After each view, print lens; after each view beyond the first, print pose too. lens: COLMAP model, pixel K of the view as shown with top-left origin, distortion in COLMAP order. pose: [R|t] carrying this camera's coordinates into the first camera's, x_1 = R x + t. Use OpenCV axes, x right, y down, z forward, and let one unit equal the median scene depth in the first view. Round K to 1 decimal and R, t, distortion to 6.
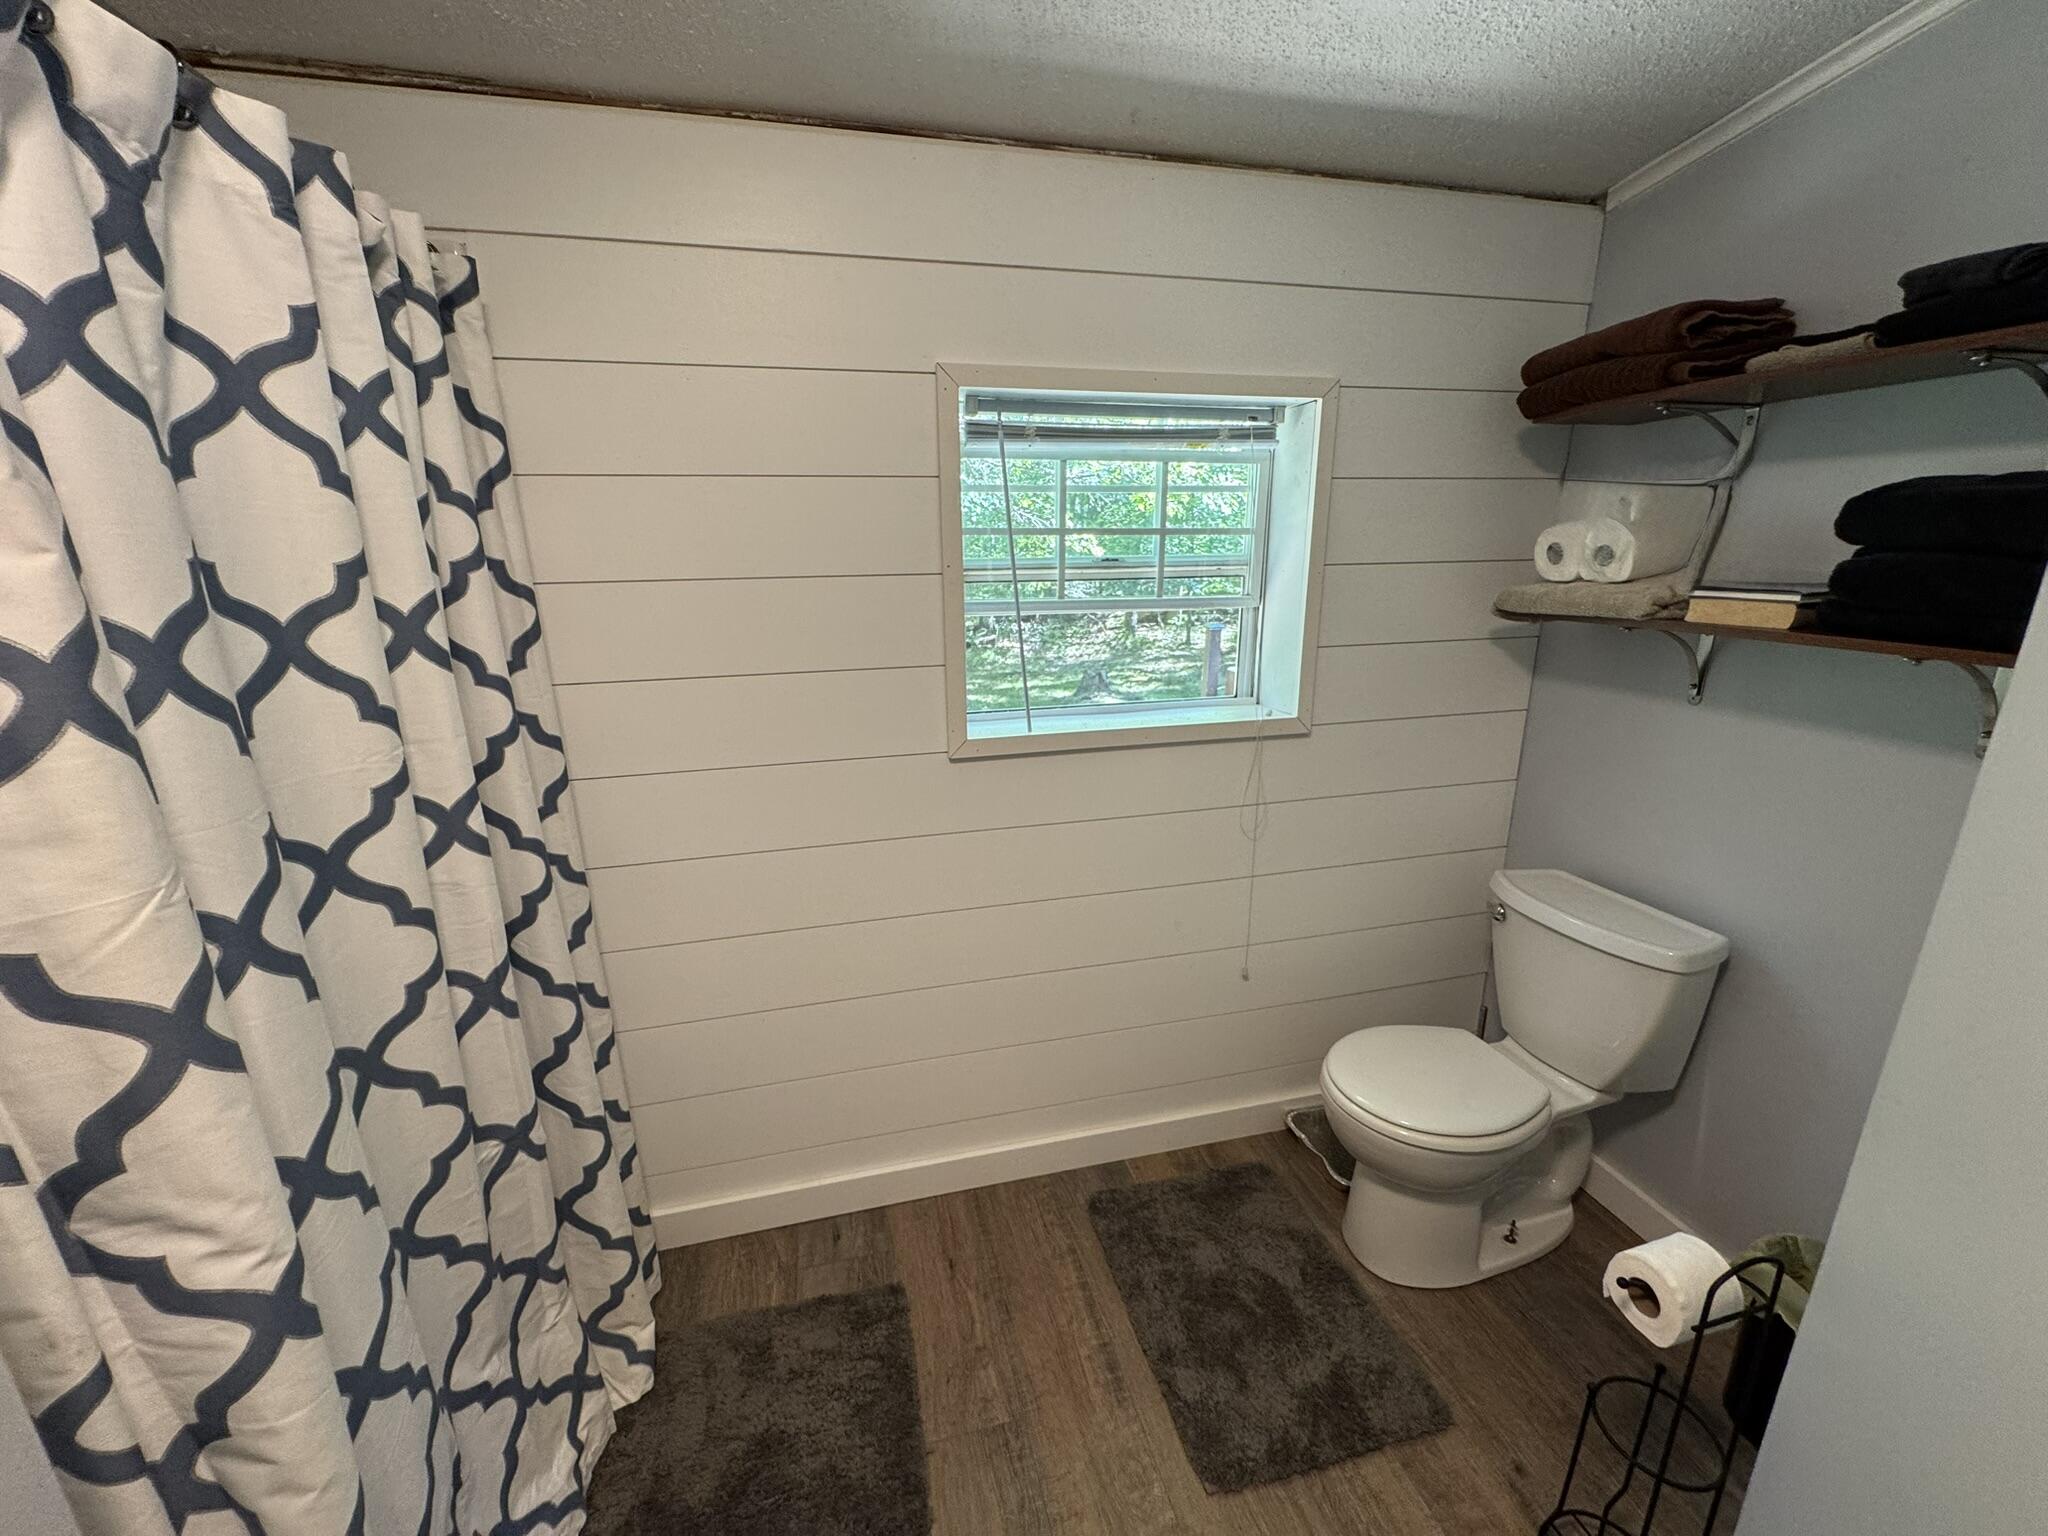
lens RADIAL K [[814.7, 0, 1018.5], [0, 814.7, 775.6], [0, 0, 1]] dist [-0.000428, 0.000789]
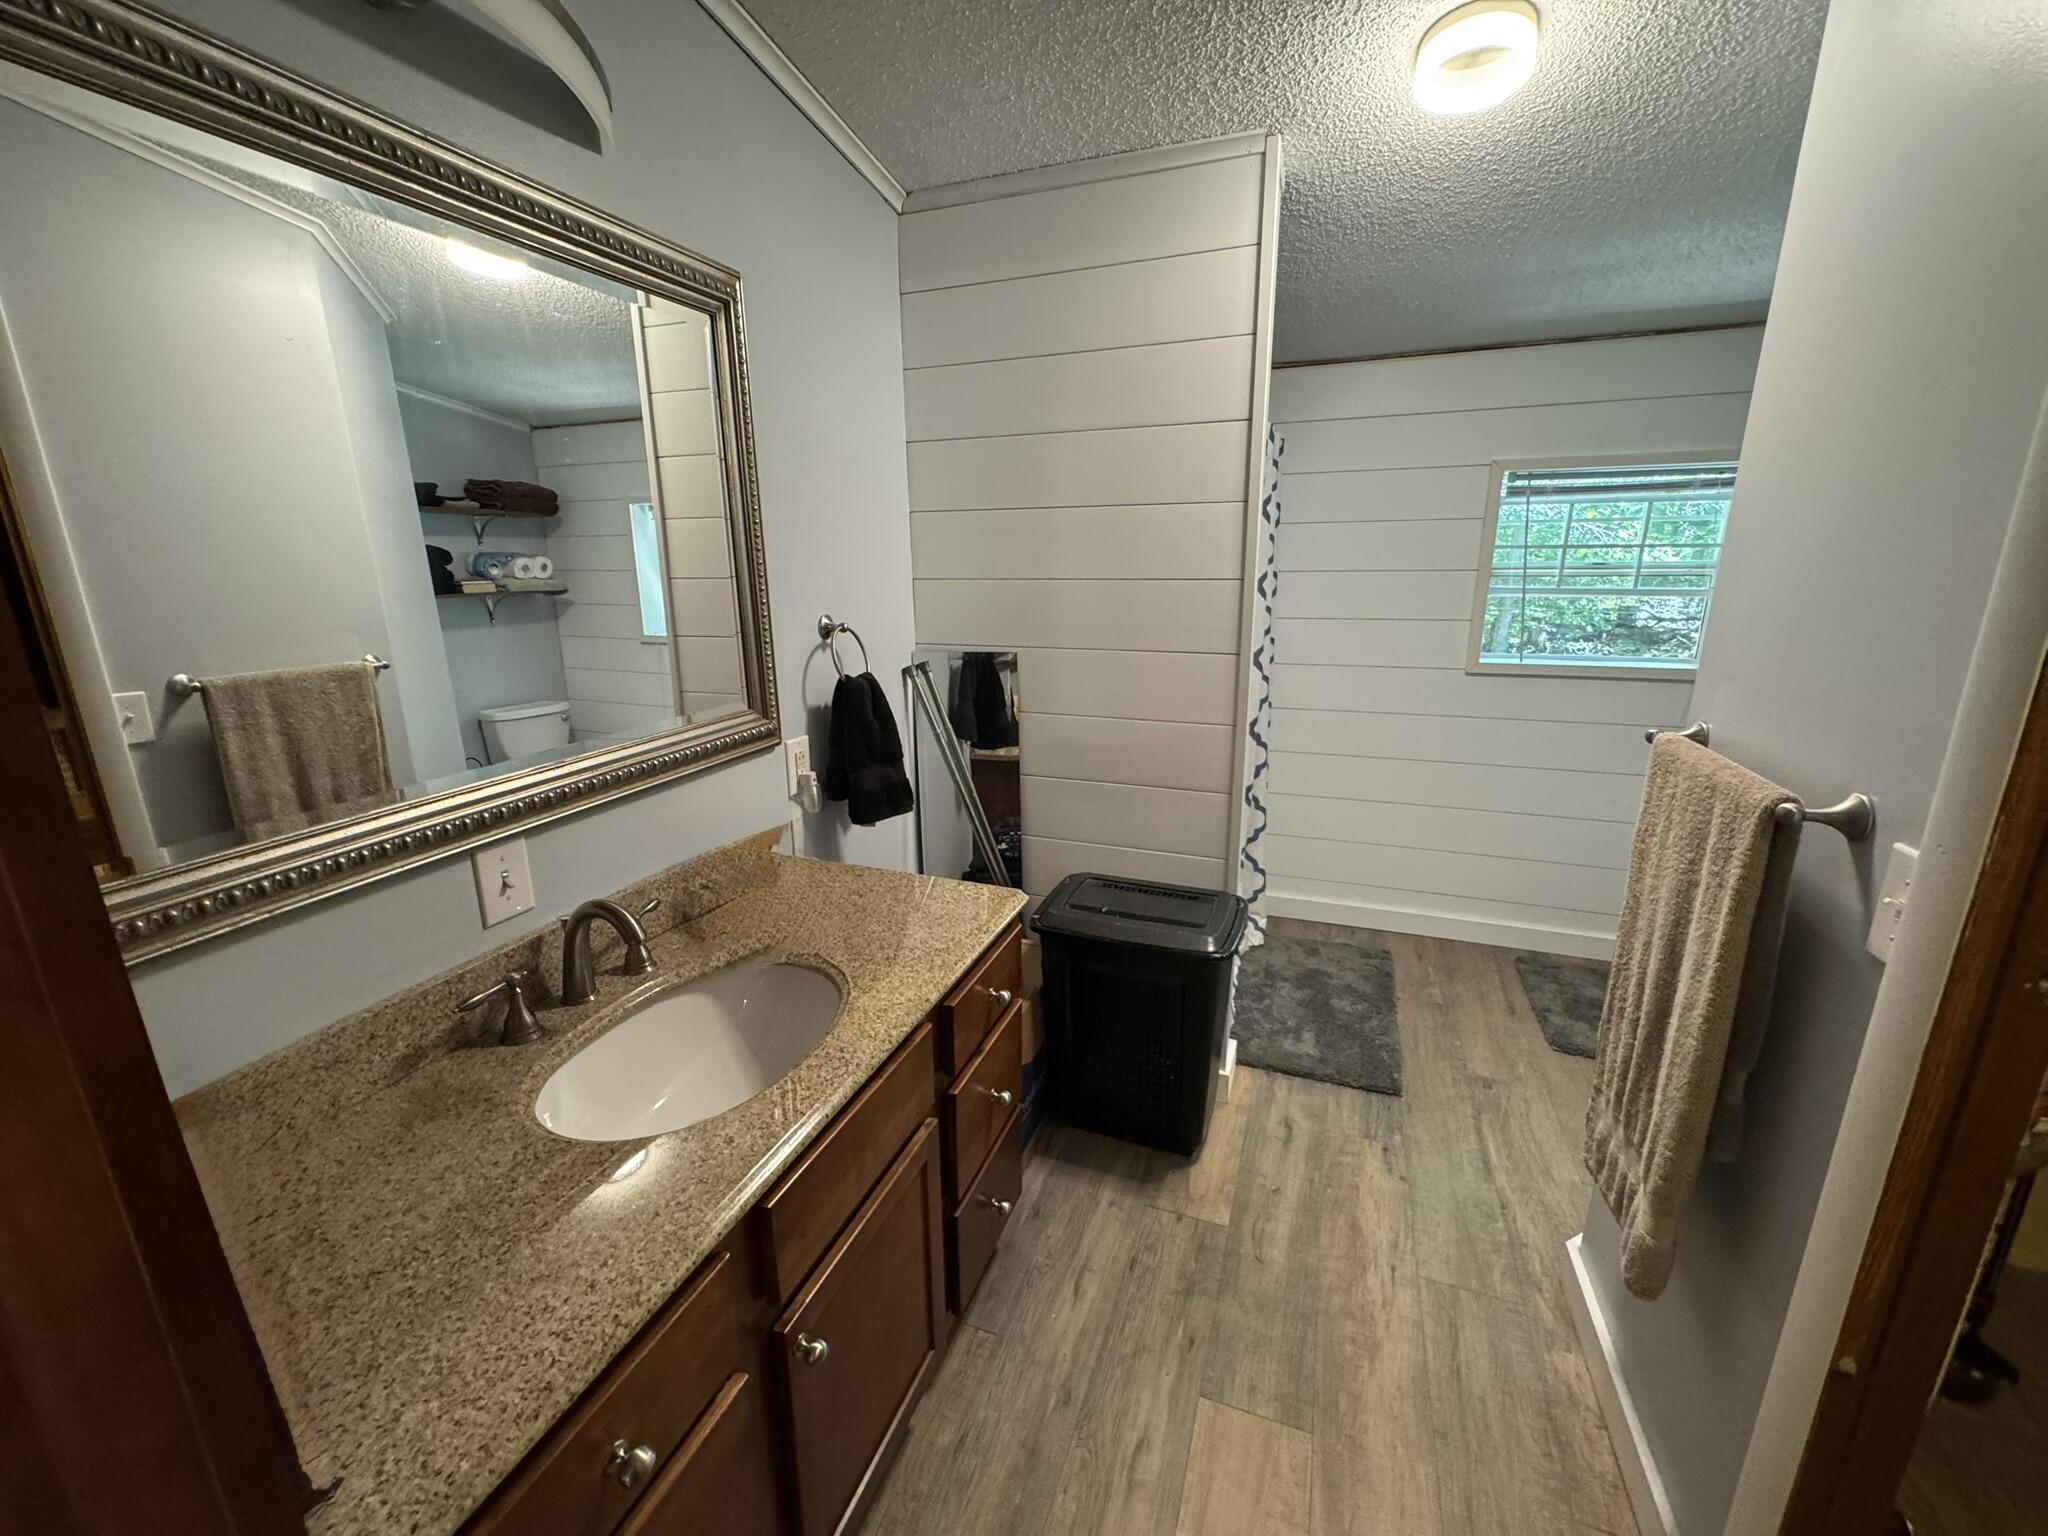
lens RADIAL K [[814.7, 0, 1032.4], [0, 814.7, 766.4], [0, 0, 1]] dist [-0.000428, 0.000789]
pose [[0.830297, 0.142922, -0.538684, 0.121470], [-0.153062, 0.987870, 0.026179, 0.289516], [0.535891, 0.060716, 0.842101, -1.038442]]
